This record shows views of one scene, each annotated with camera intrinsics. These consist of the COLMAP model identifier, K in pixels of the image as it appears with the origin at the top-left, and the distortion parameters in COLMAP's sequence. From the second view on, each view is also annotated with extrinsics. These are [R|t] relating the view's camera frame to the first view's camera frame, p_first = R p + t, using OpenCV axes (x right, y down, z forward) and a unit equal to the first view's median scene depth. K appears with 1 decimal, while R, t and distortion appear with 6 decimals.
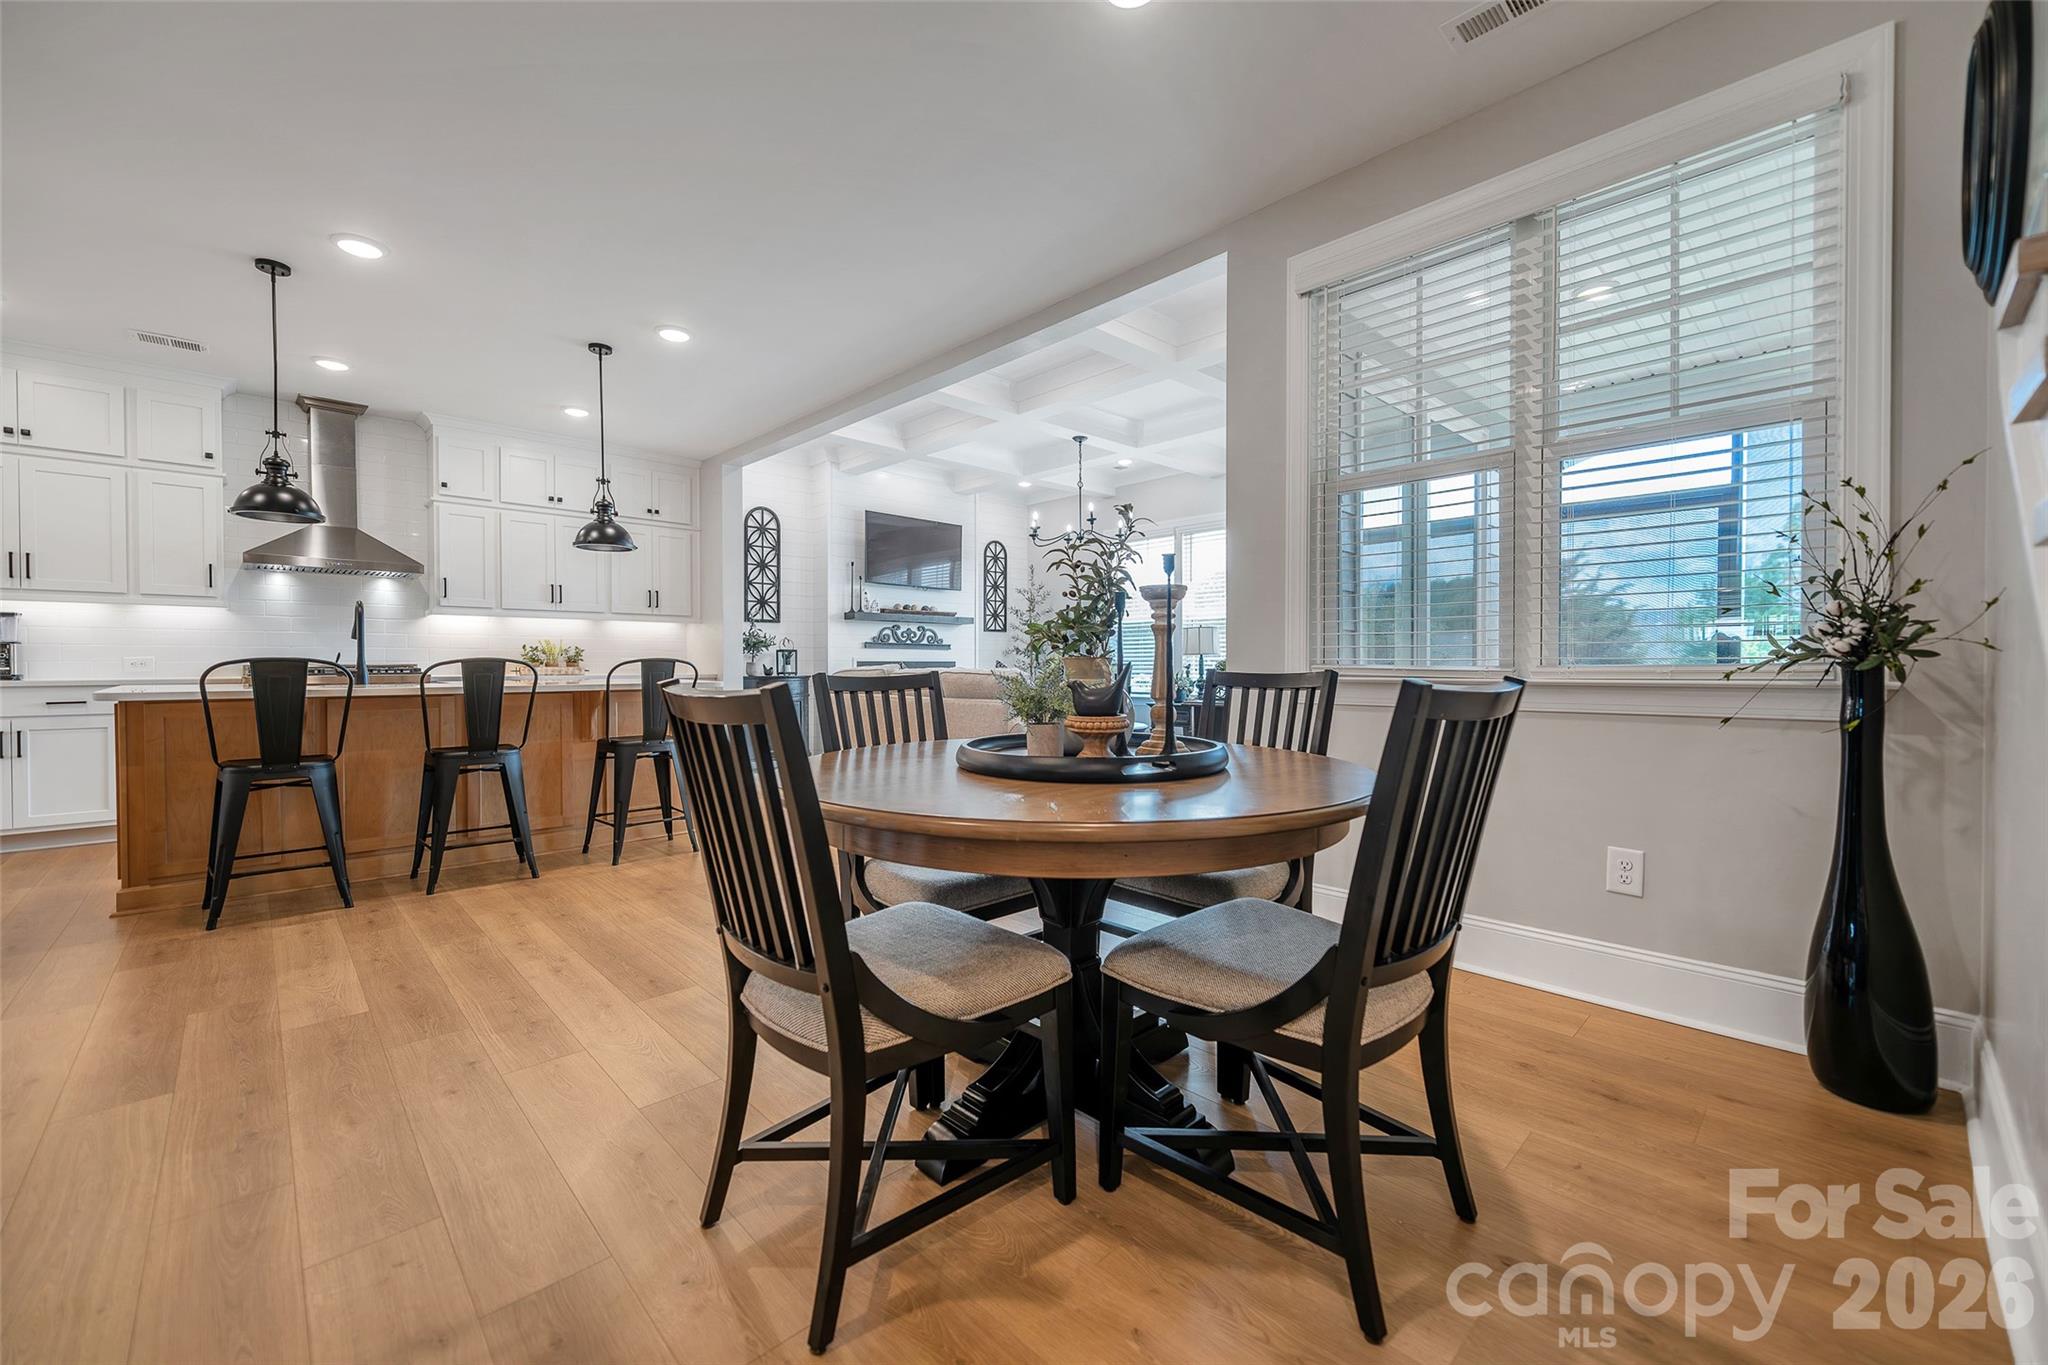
lens RADIAL K [[830.7, 0, 1017.2], [0, 830.7, 684.2], [0, 0, 1]] dist [0.002753, -0.001578]
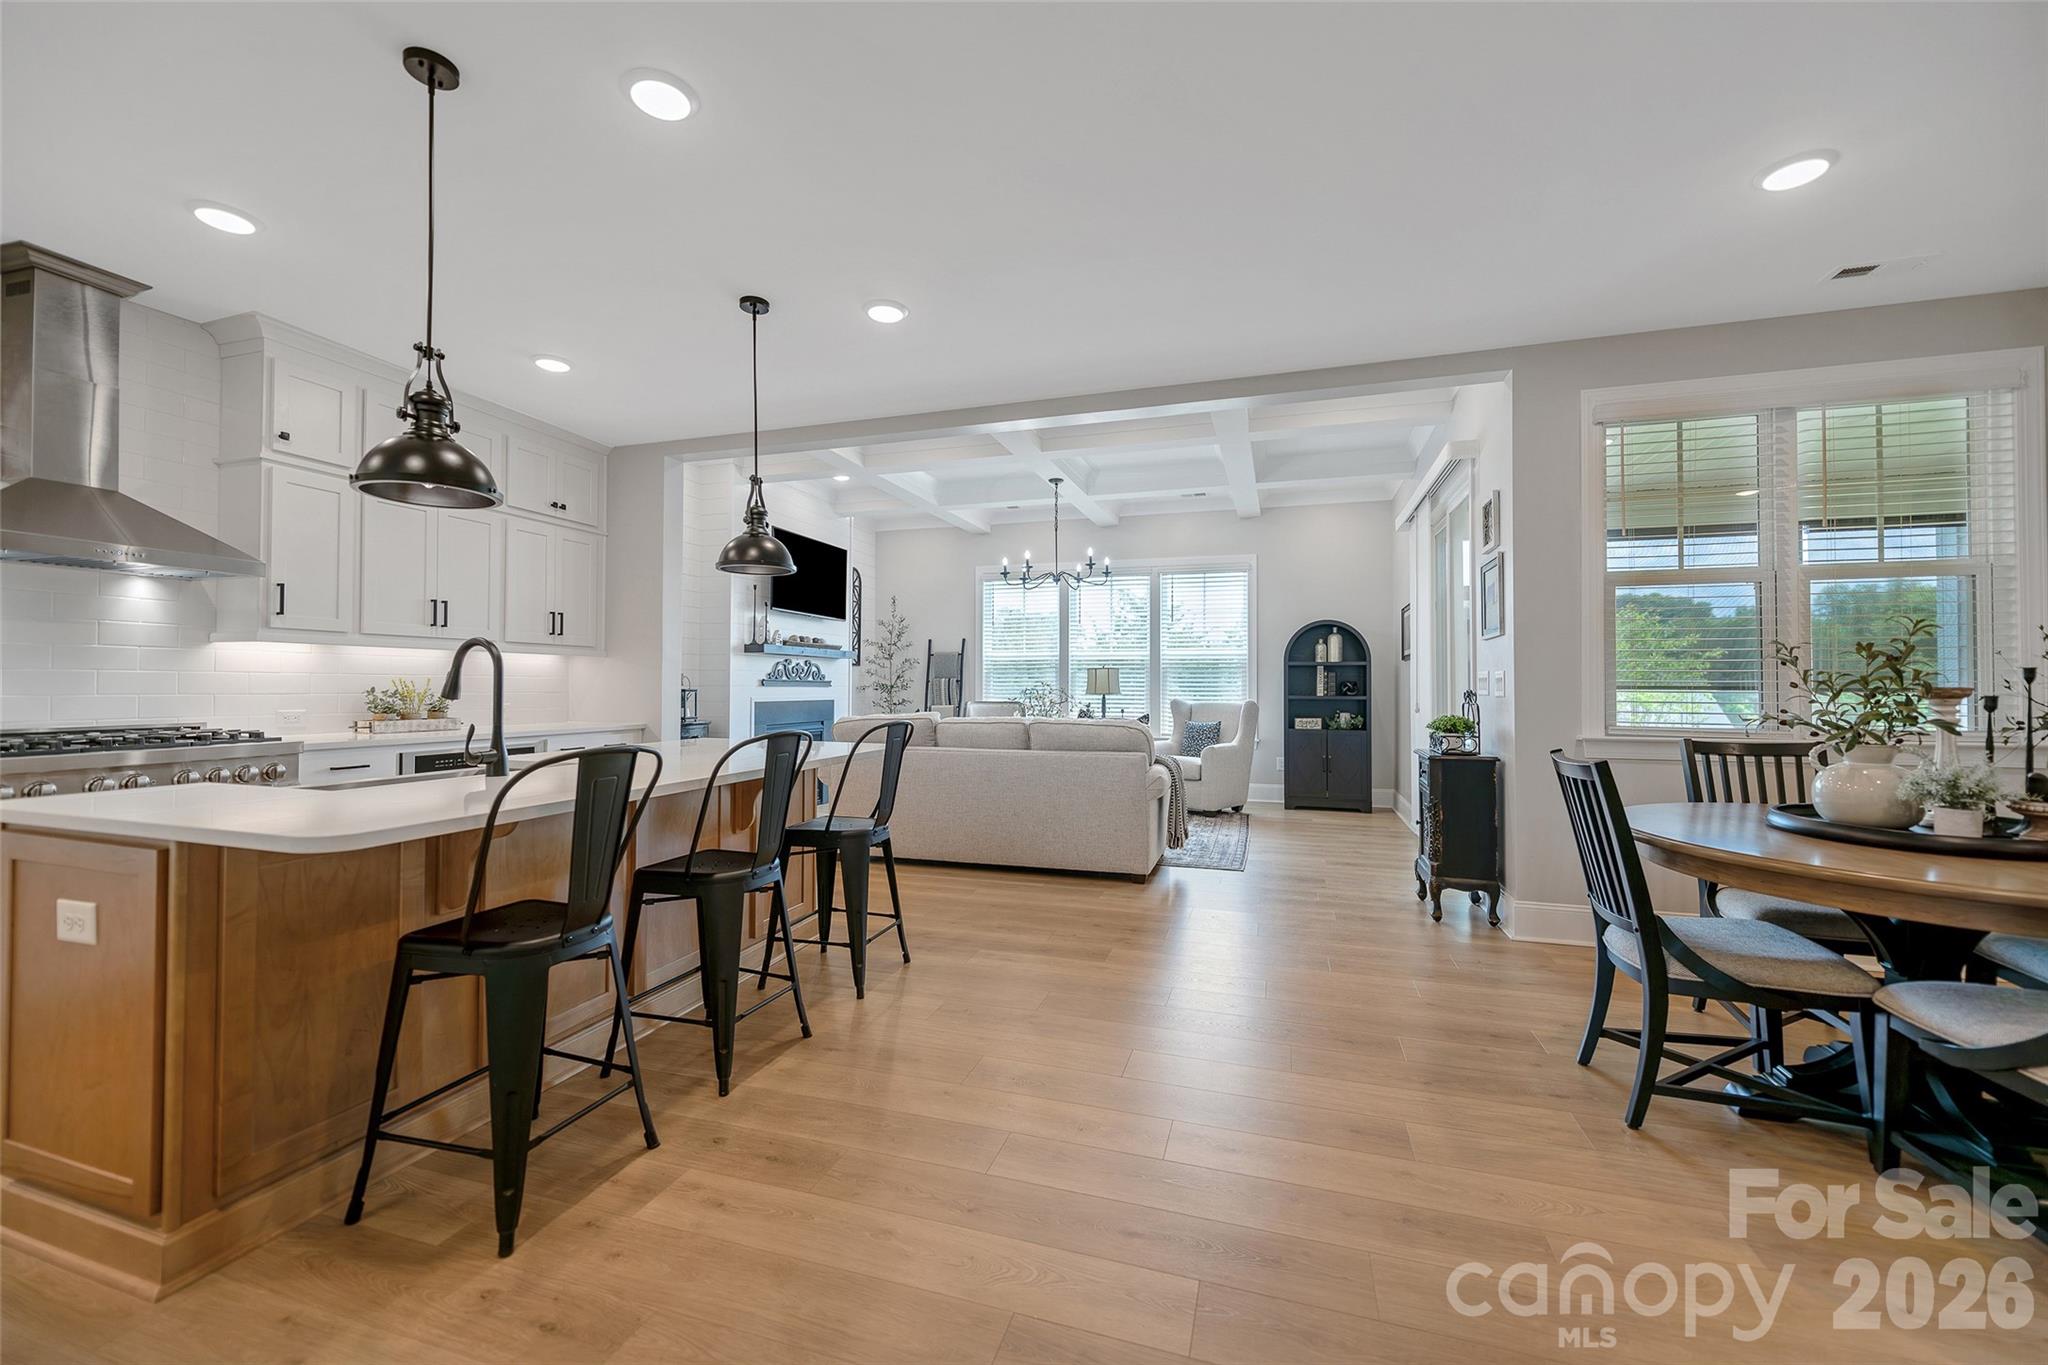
lens RADIAL K [[830.7, 0, 1040.3], [0, 830.7, 672.5], [0, 0, 1]] dist [0.002753, -0.001578]
pose [[0.875233, 0.012005, 0.483552, -0.872651], [0.008287, 0.999173, -0.039806, -0.055623], [-0.483630, 0.038847, 0.874410, 0.322370]]
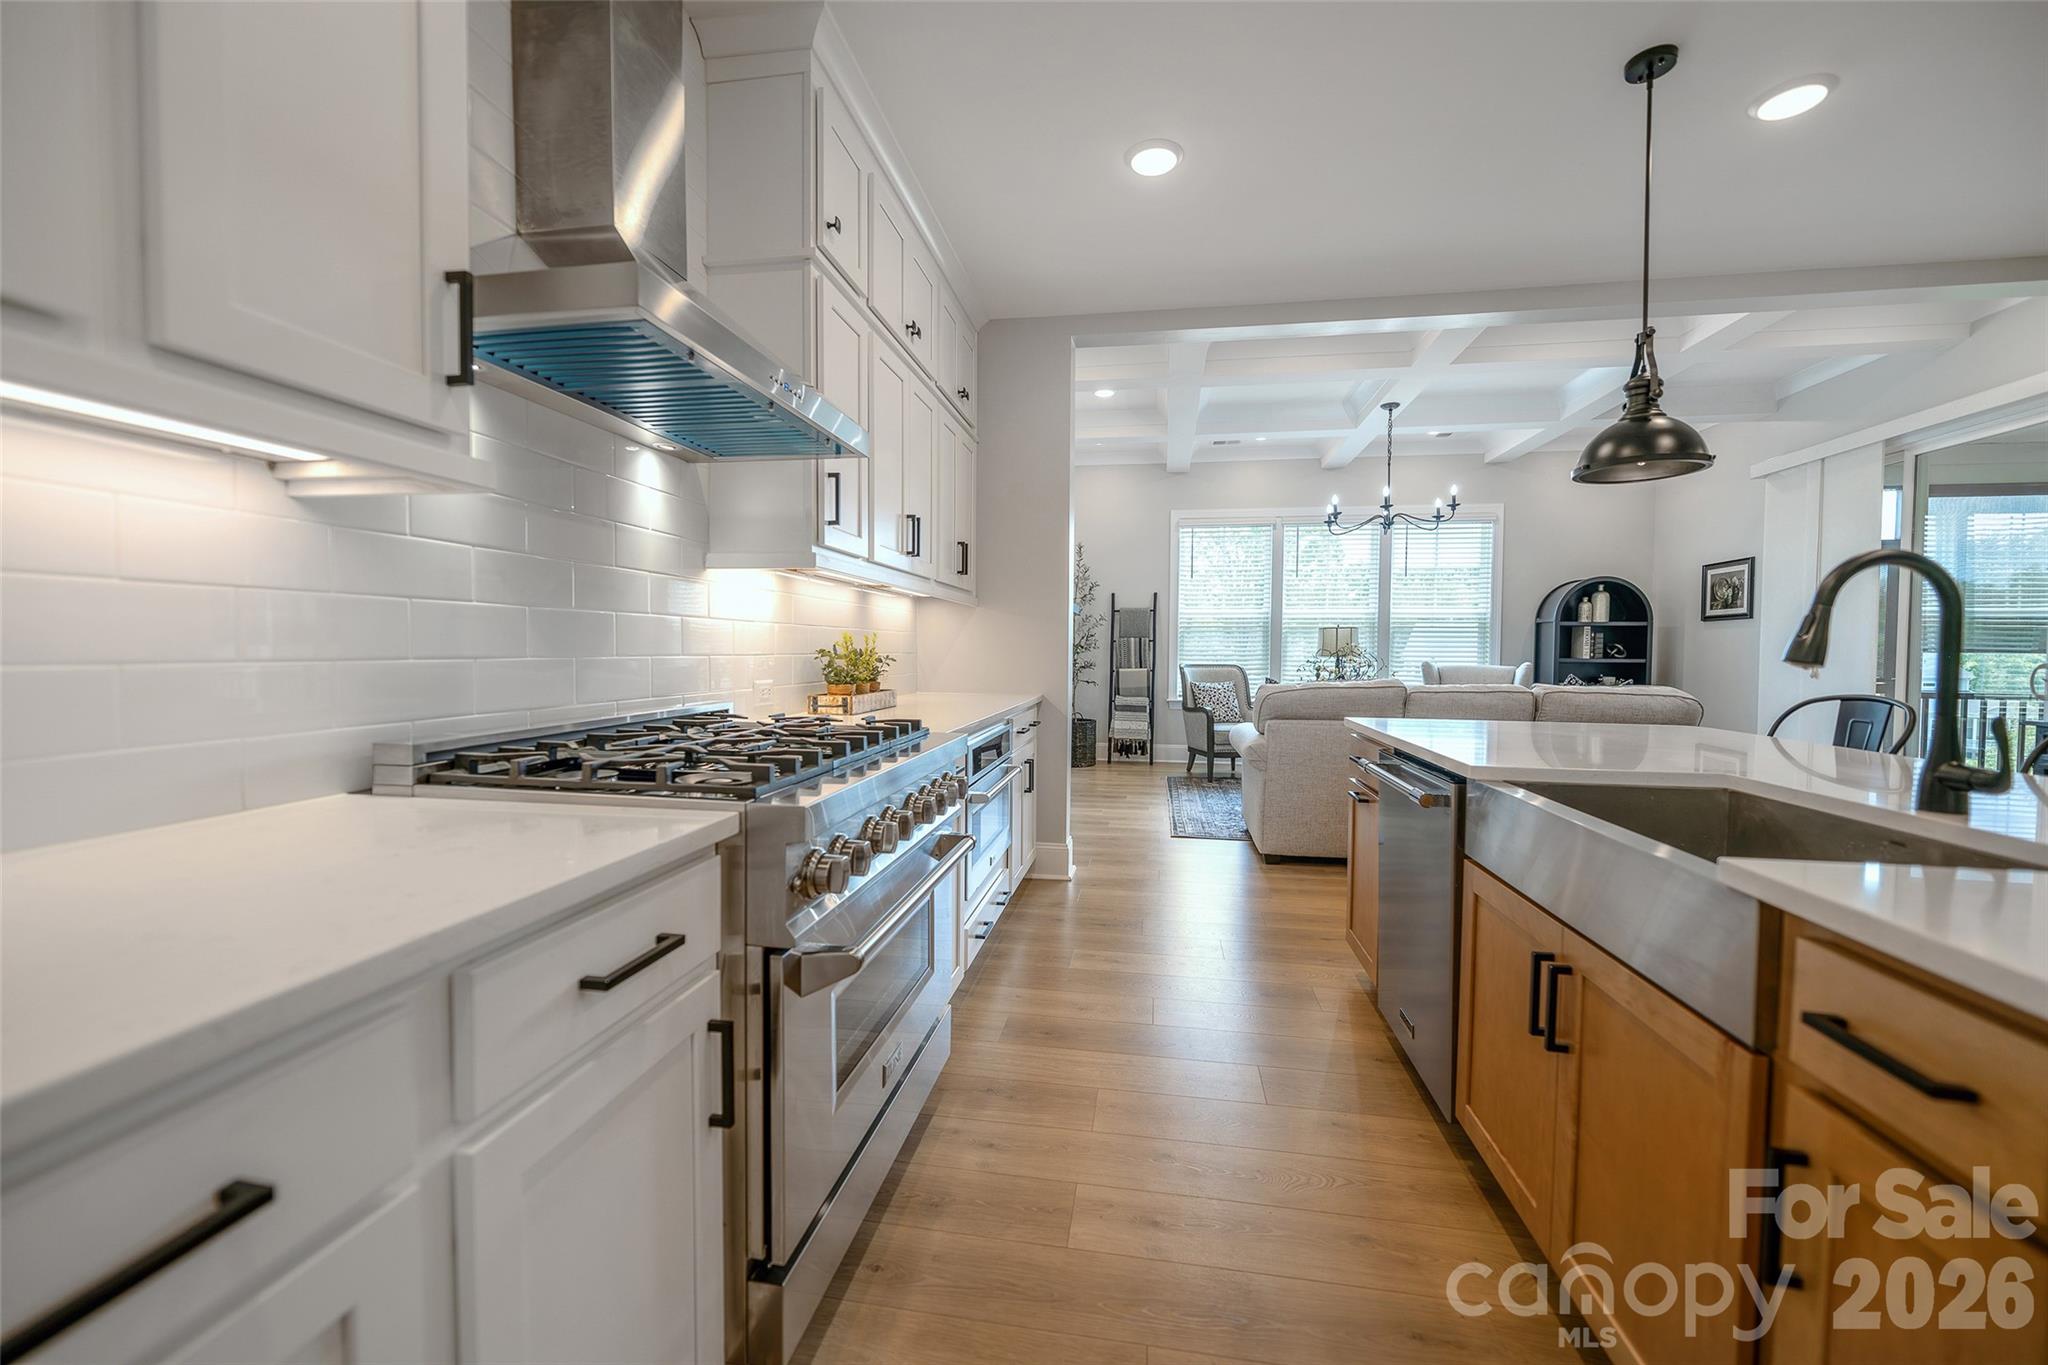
lens RADIAL K [[830.7, 0, 1057.0], [0, 830.7, 669.0], [0, 0, 1]] dist [0.002753, -0.001578]
pose [[0.789405, -0.009408, 0.613800, -1.498176], [0.008894, 0.999953, 0.003888, -0.069121], [-0.613808, 0.002390, 0.789452, 1.137459]]
